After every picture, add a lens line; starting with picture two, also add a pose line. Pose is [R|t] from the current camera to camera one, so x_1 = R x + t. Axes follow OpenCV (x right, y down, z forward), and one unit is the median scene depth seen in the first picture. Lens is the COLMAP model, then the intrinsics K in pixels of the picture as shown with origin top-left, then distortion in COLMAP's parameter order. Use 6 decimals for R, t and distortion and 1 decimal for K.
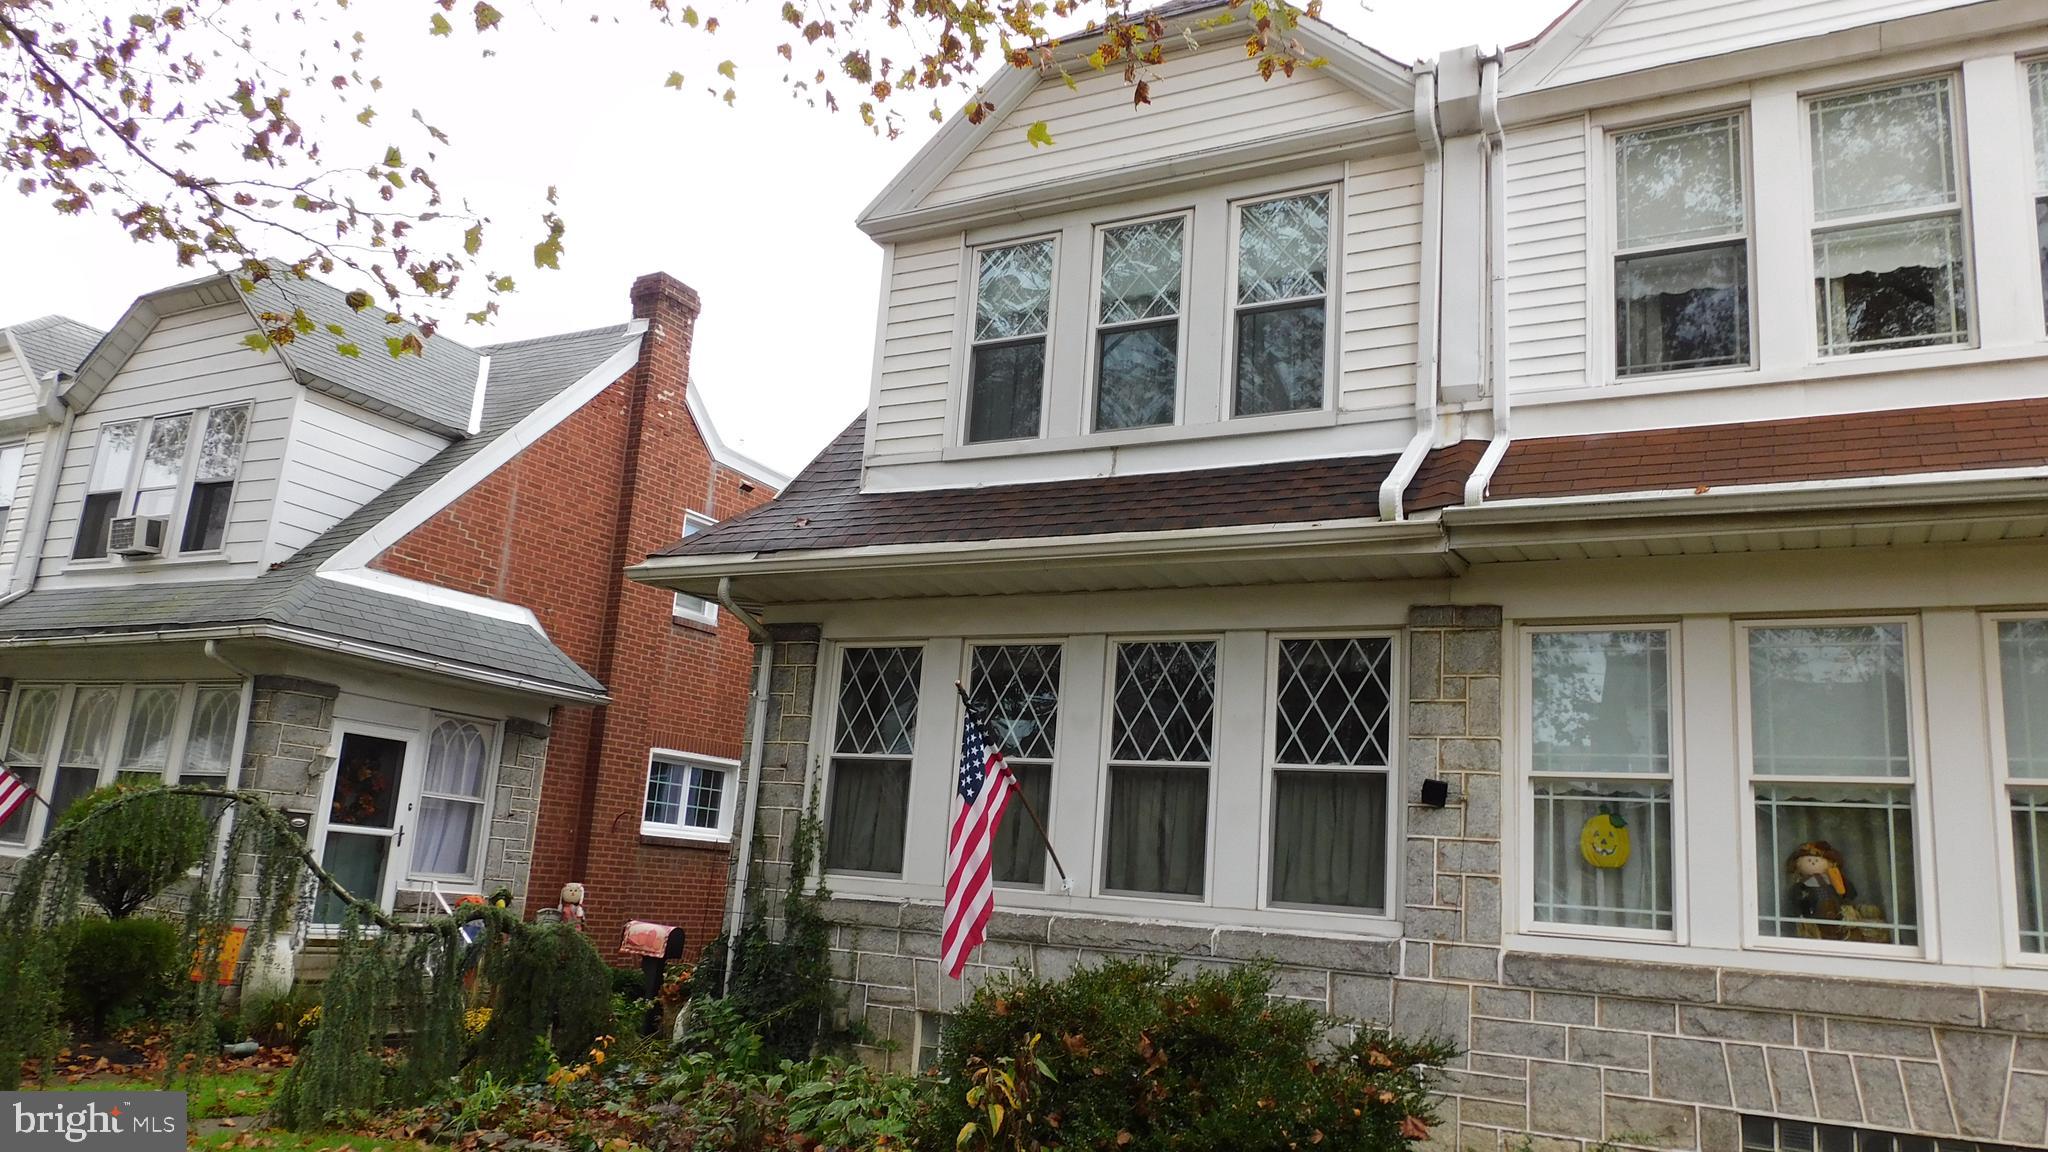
lens RADIAL K [[1458.9, 0, 1033.7], [0, 1458.9, 596.3], [0, 0, 1]] dist [-0.008651, -0.000358]
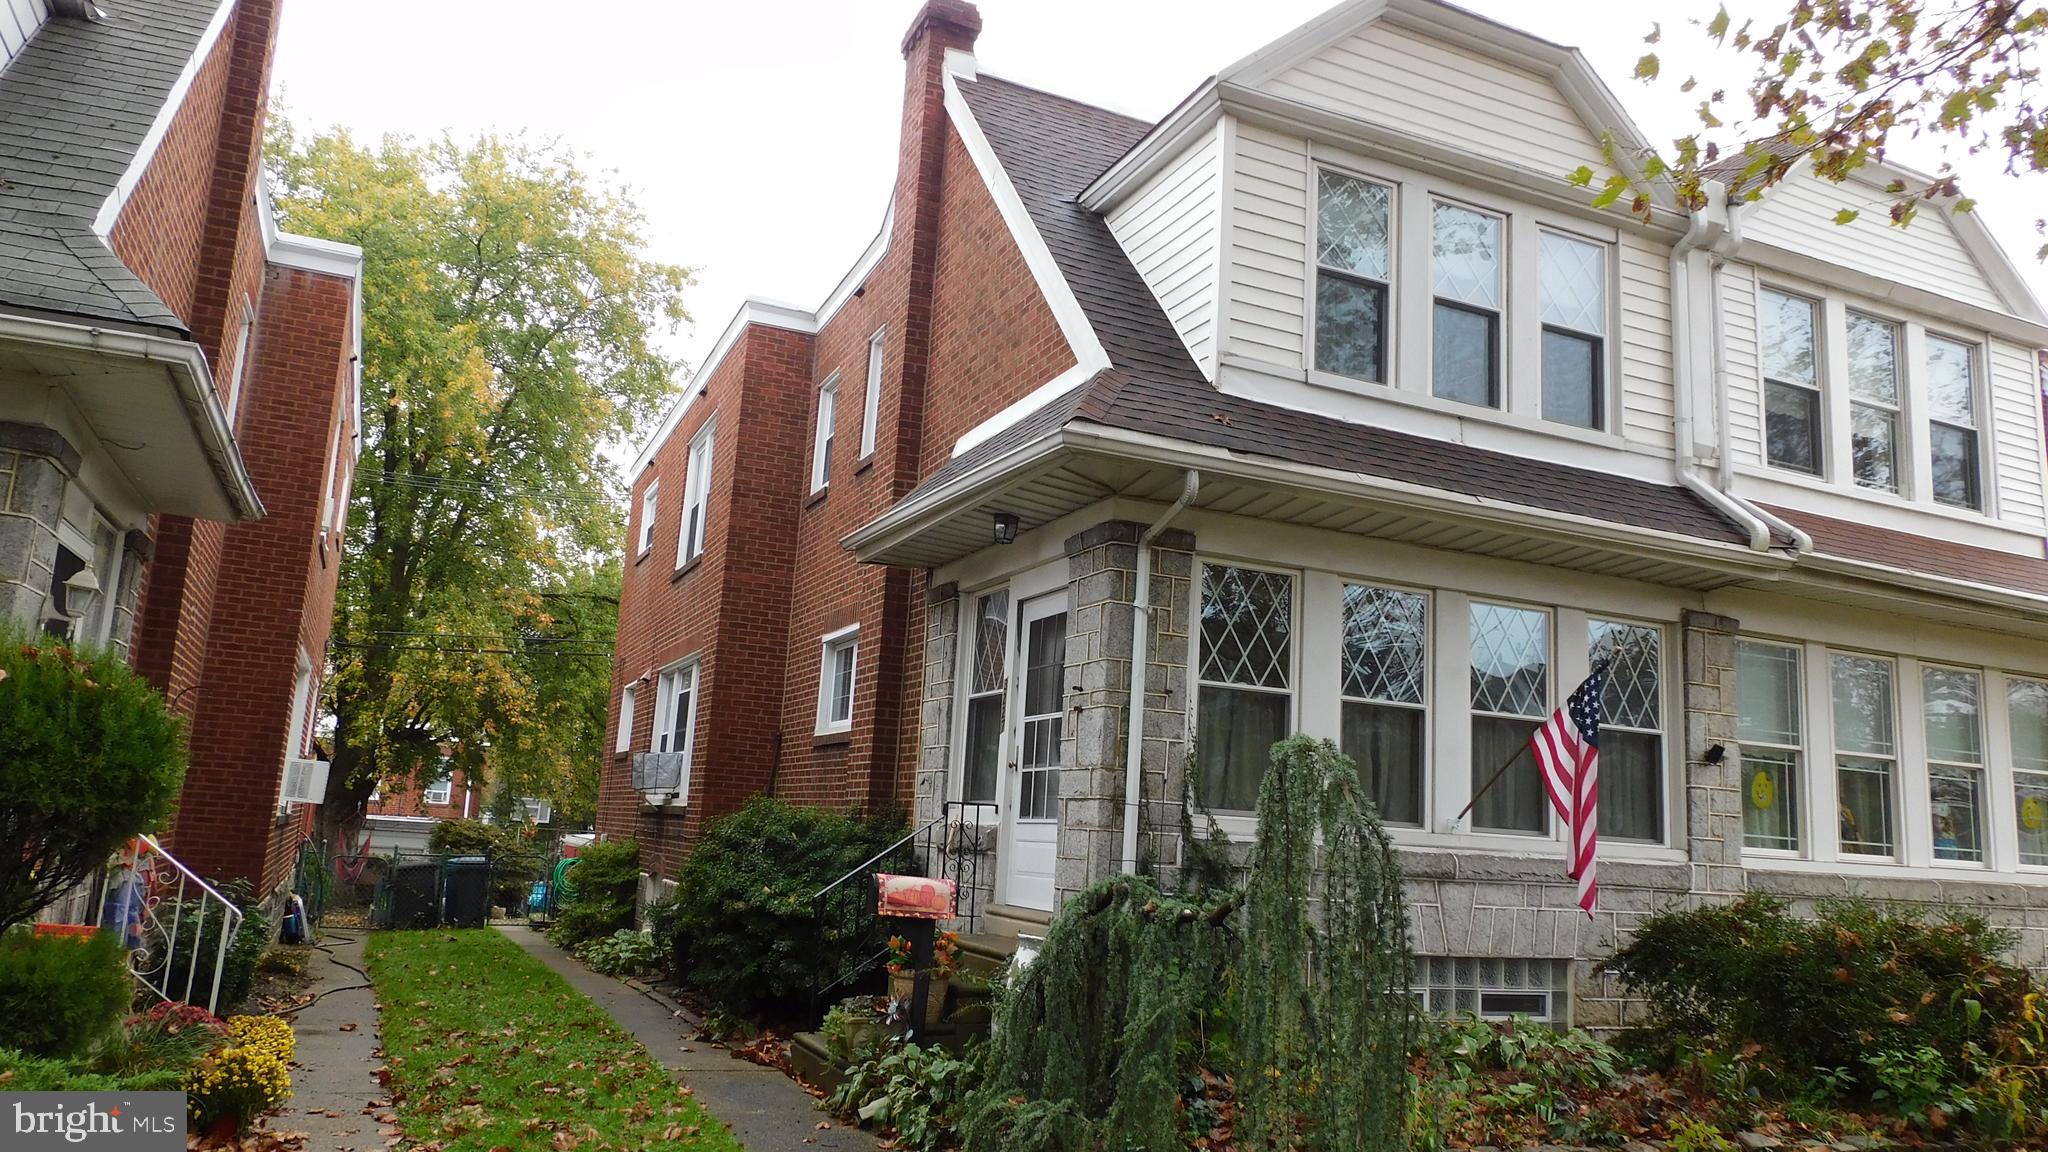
lens RADIAL K [[1458.9, 0, 1037.5], [0, 1458.9, 562.8], [0, 0, 1]] dist [-0.008651, -0.000358]
pose [[0.596877, 0.096979, 0.796450, -1.026860], [-0.183210, 0.982916, 0.017618, 0.043884], [-0.781135, -0.156433, 0.604448, 0.607157]]
